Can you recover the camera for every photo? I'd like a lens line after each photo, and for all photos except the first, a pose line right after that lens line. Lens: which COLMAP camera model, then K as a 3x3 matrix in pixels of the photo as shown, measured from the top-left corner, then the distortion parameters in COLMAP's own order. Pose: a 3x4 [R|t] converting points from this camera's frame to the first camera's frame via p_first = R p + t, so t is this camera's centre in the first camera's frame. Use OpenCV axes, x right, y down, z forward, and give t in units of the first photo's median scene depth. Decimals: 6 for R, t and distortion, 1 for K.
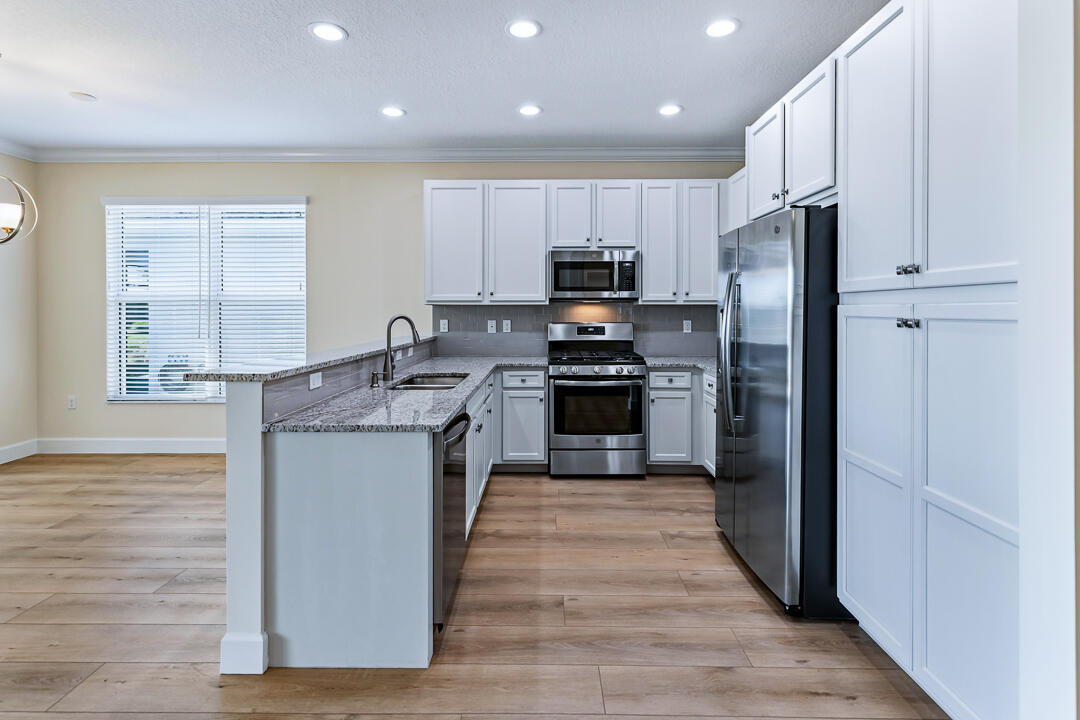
lens RADIAL K [[504.9, 0, 547.2], [0, 504.9, 352.9], [0, 0, 1]] dist [0.005214, -0.002800]
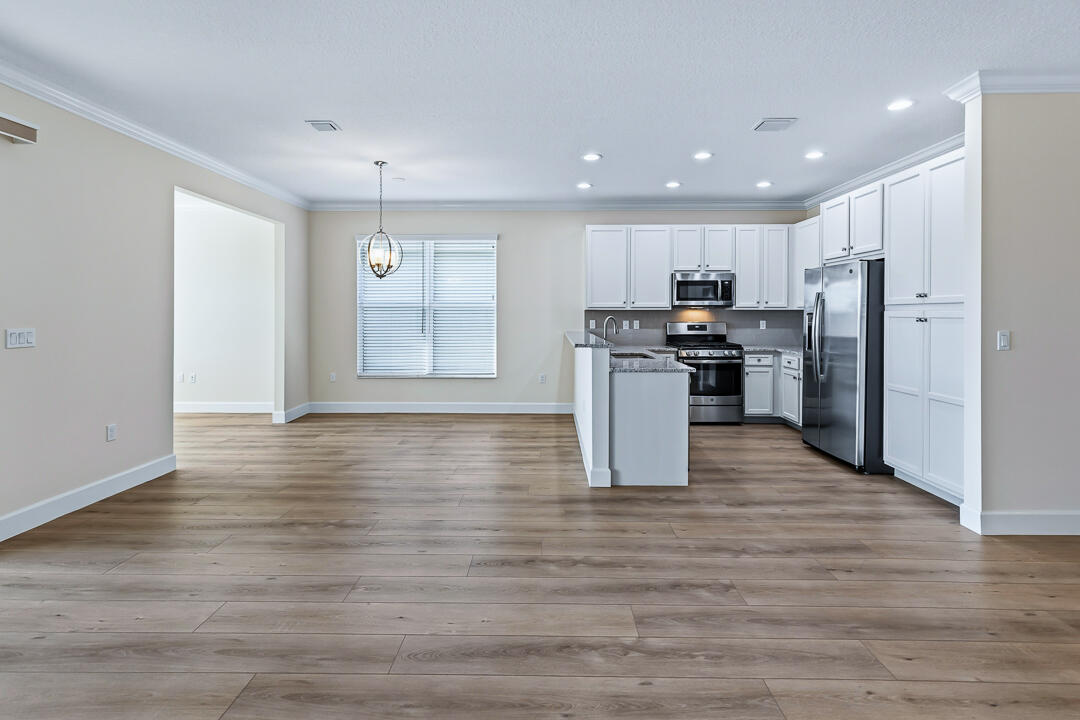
lens RADIAL K [[504.9, 0, 545.7], [0, 504.9, 358.0], [0, 0, 1]] dist [0.005214, -0.002800]
pose [[0.999978, 0.000654, -0.006579, -0.380578], [-0.000630, 0.999993, 0.003627, 0.042405], [0.006582, -0.003623, 0.999972, -0.508834]]
